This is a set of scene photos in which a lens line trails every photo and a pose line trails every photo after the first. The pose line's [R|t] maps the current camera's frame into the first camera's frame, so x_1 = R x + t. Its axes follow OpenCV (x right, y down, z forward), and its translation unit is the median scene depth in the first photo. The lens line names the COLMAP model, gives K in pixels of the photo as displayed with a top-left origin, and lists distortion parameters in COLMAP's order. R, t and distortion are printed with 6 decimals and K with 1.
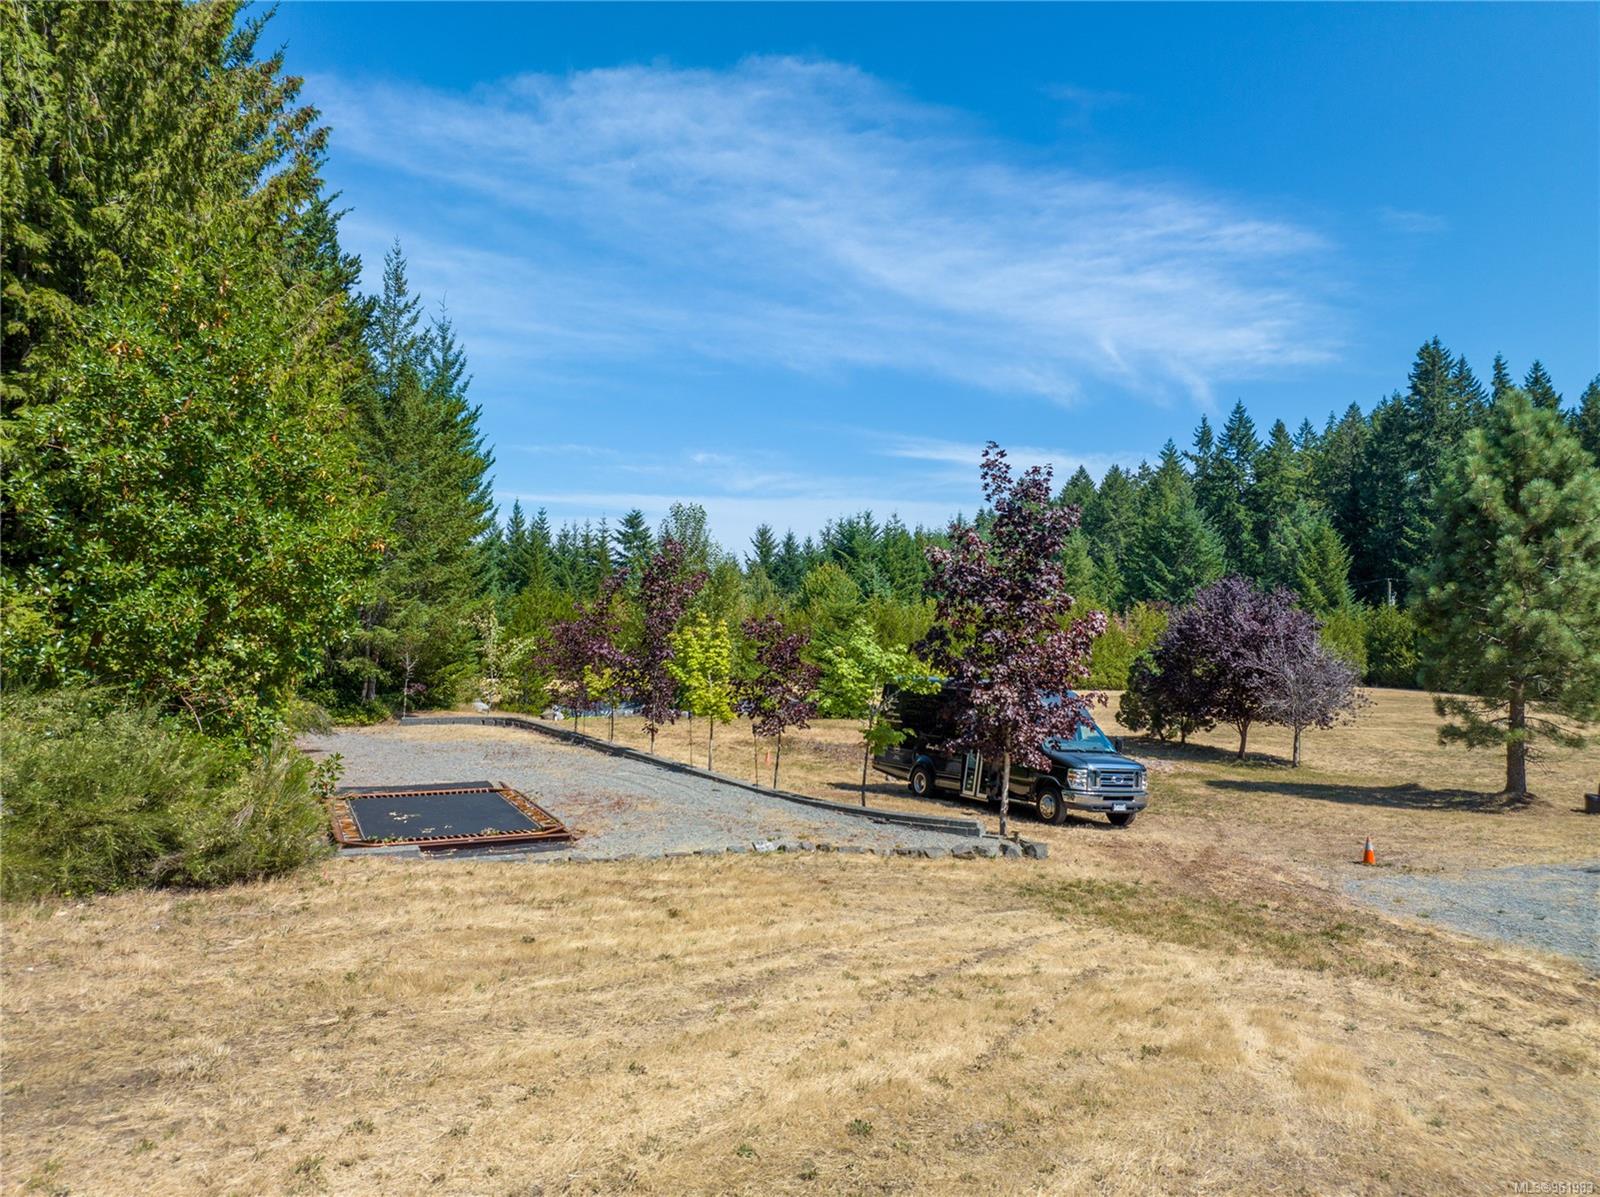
lens RADIAL K [[1123.3, 0, 805.8], [0, 1123.3, 605.7], [0, 0, 1]] dist [-0.035380, 0.001357]
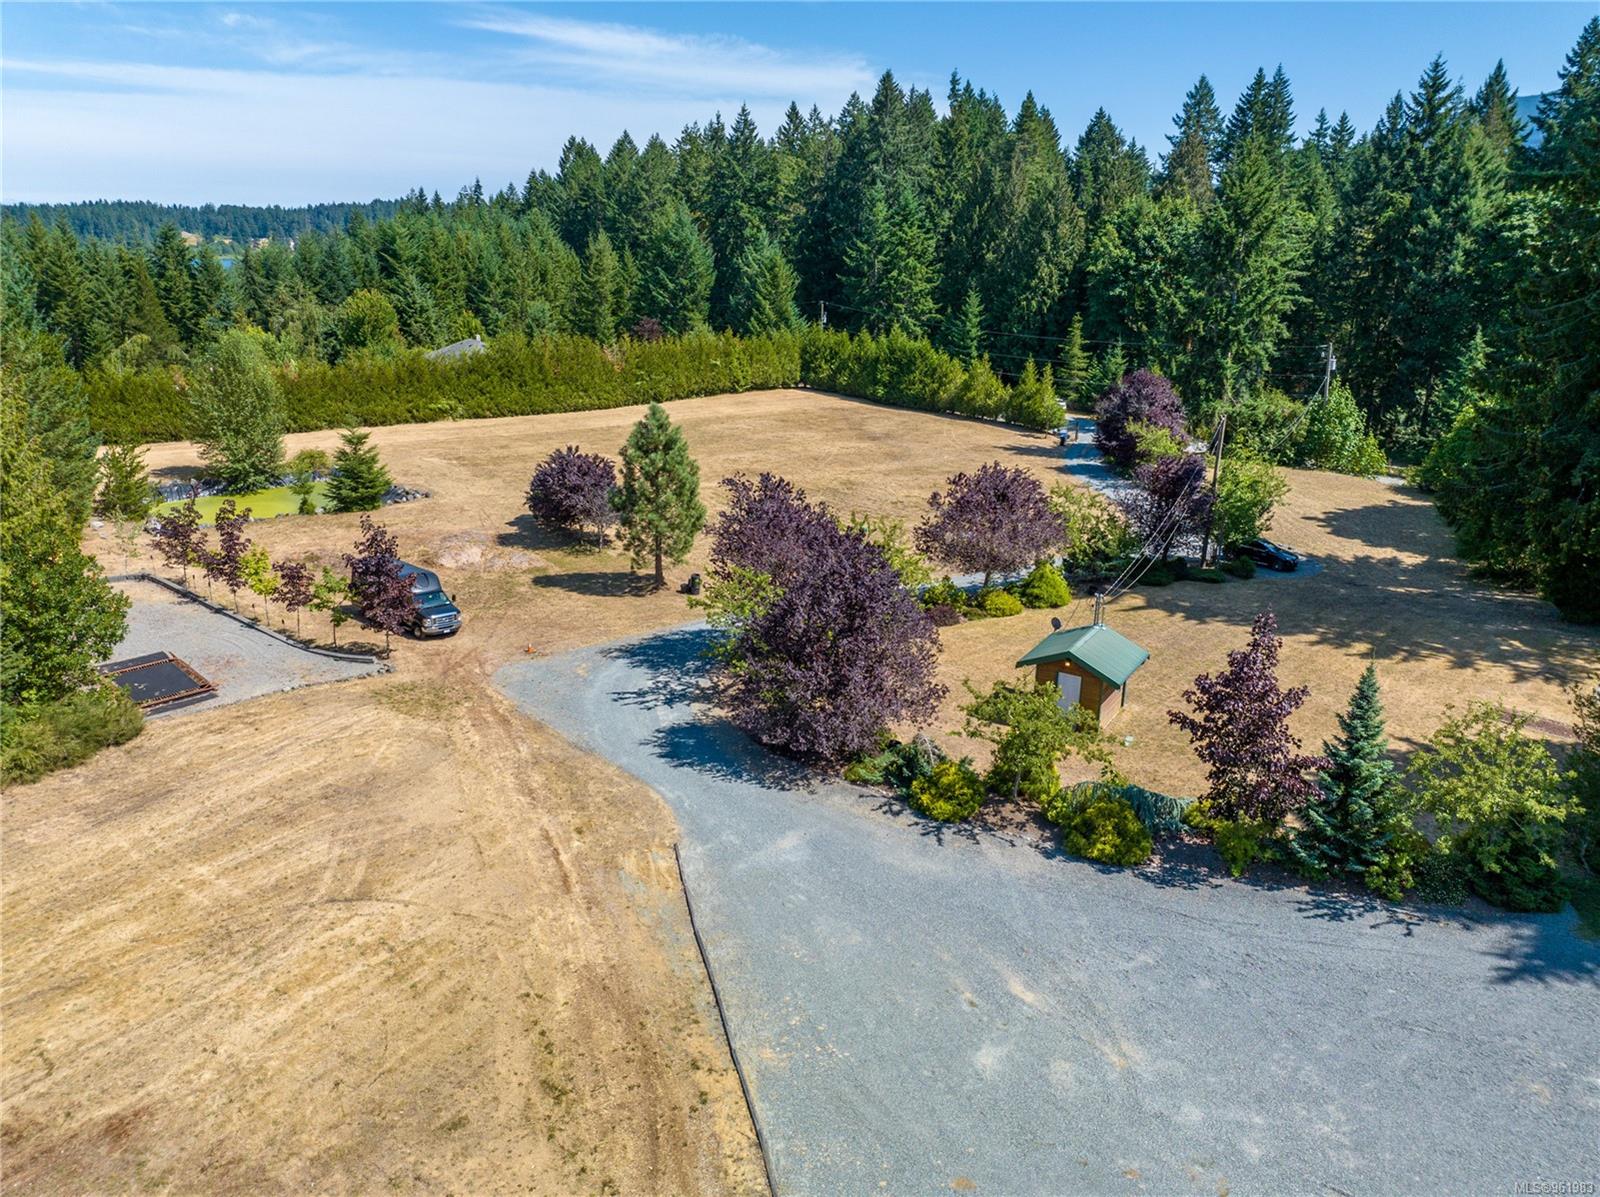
lens RADIAL K [[1123.3, 0, 801.5], [0, 1123.3, 591.6], [0, 0, 1]] dist [-0.035380, 0.001357]
pose [[0.941537, -0.105956, 0.319814, 0.094045], [-0.005393, 0.944398, 0.328760, -0.279731], [-0.336865, -0.311264, 0.888615, -0.554791]]
